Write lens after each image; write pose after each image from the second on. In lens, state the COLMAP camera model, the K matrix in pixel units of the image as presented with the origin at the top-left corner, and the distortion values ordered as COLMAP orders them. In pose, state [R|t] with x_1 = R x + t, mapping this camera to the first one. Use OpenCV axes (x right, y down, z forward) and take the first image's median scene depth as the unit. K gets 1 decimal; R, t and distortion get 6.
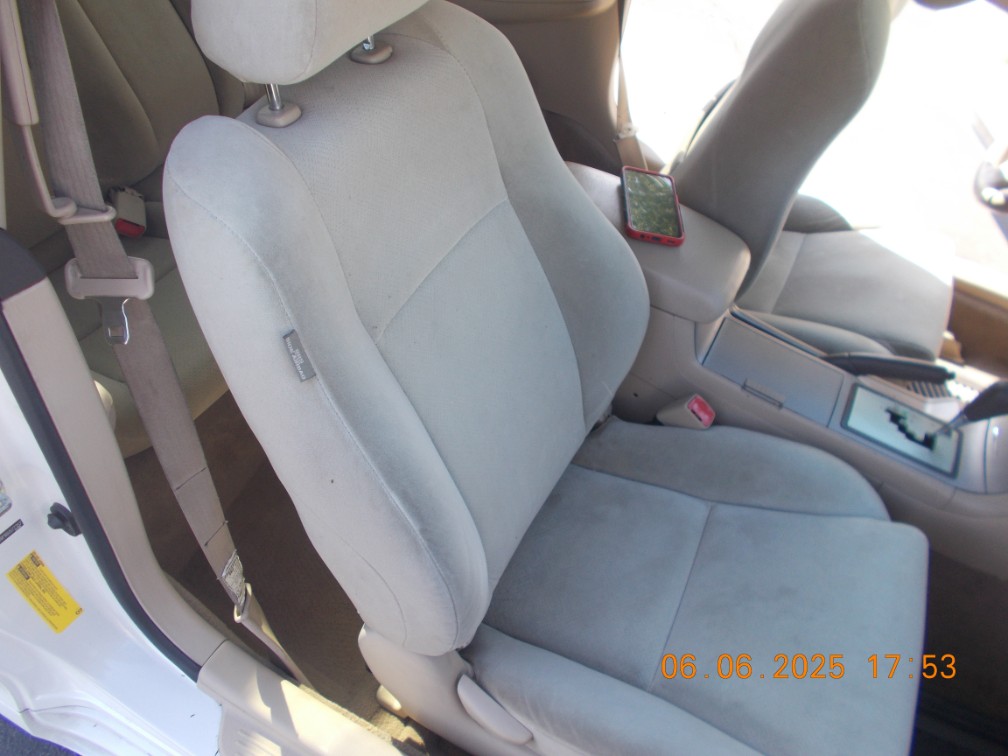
lens RADIAL K [[798.8, 0, 504.0], [0, 798.8, 378.0], [0, 0, 1]] dist [0.006715, -0.006904]
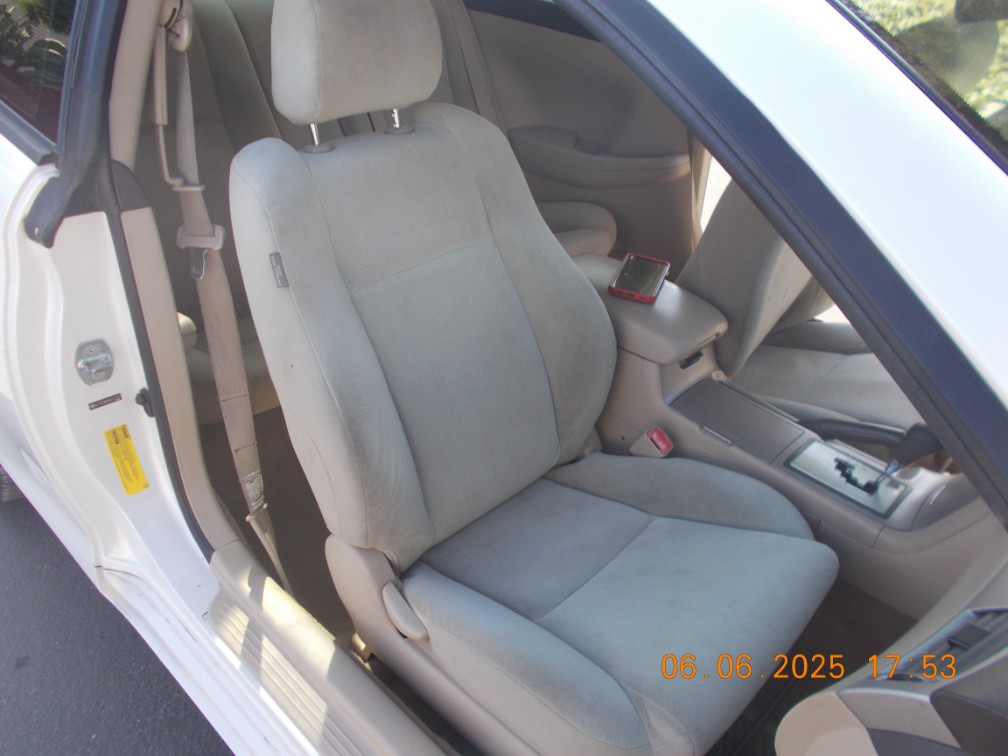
lens RADIAL K [[798.8, 0, 504.0], [0, 798.8, 378.0], [0, 0, 1]] dist [0.006715, -0.006904]
pose [[0.951510, 0.077625, -0.297662, 0.452851], [-0.160268, 0.951031, -0.264301, 0.363668], [0.262570, 0.299190, 0.917356, -0.177894]]
